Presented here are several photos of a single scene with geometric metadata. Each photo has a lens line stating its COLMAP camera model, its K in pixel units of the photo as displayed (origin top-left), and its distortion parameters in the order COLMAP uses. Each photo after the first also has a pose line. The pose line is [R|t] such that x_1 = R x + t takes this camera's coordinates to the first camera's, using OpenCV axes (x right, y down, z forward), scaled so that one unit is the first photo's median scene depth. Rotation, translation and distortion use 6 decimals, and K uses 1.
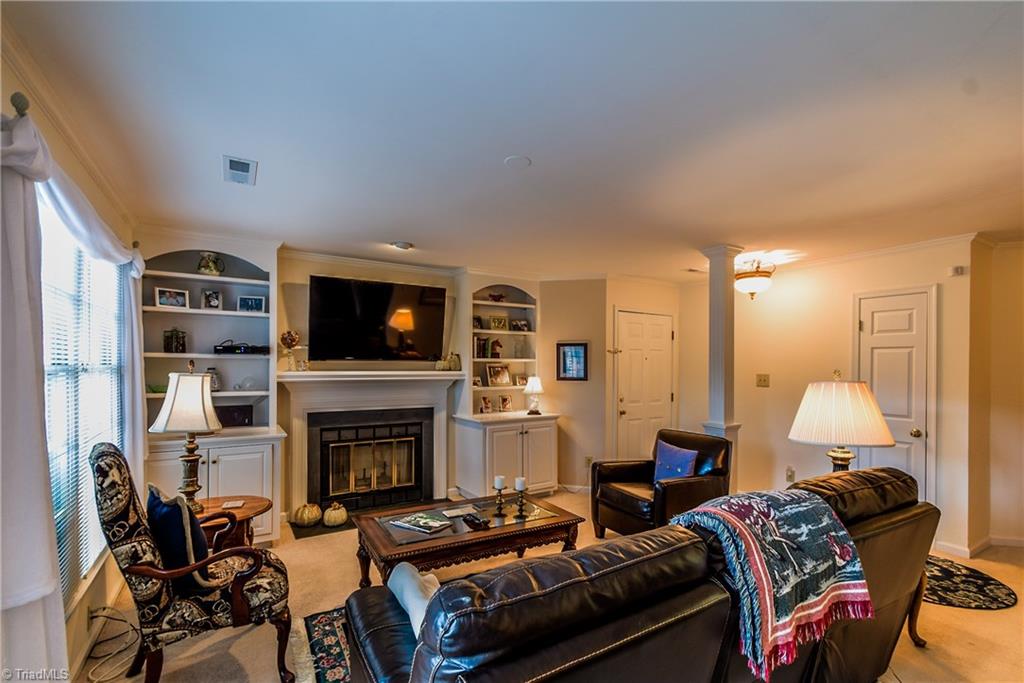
lens RADIAL K [[450.0, 0, 502.8], [0, 450.0, 380.4], [0, 0, 1]] dist [0.003095, 0.000169]
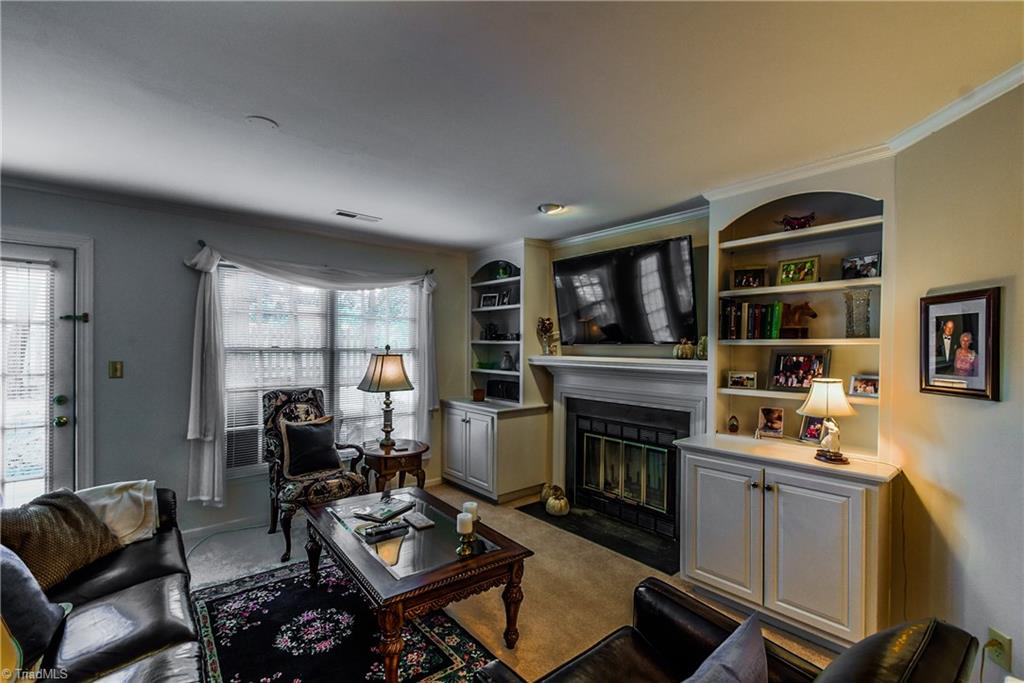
lens RADIAL K [[444.0, 0, 511.3], [0, 444.0, 362.9], [0, 0, 1]] dist [0.002073, 0.000053]
pose [[0.179870, 0.031991, -0.983170, 0.504890], [-0.041691, 0.998821, 0.024873, -0.023128], [0.982806, 0.036515, 0.180992, 0.671263]]
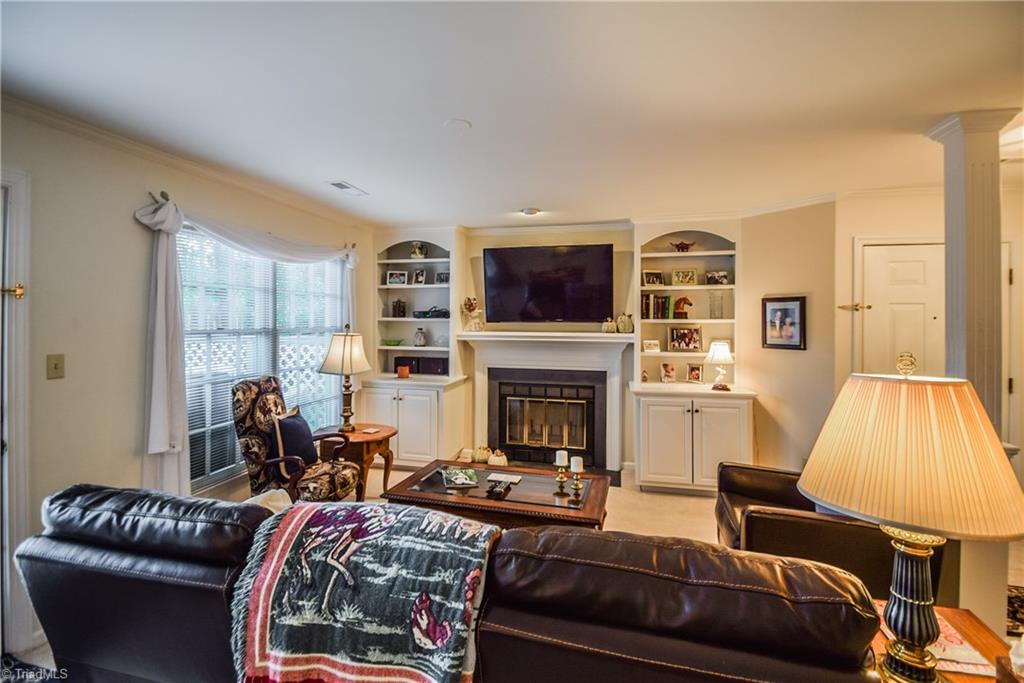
lens RADIAL K [[458.2, 0, 505.6], [0, 458.2, 335.1], [0, 0, 1]] dist [0.000449, 0.000011]
pose [[0.715300, 0.020330, -0.698522, 0.401743], [-0.023471, 0.999712, 0.005061, -0.017582], [0.698423, 0.012775, 0.715571, 0.183422]]
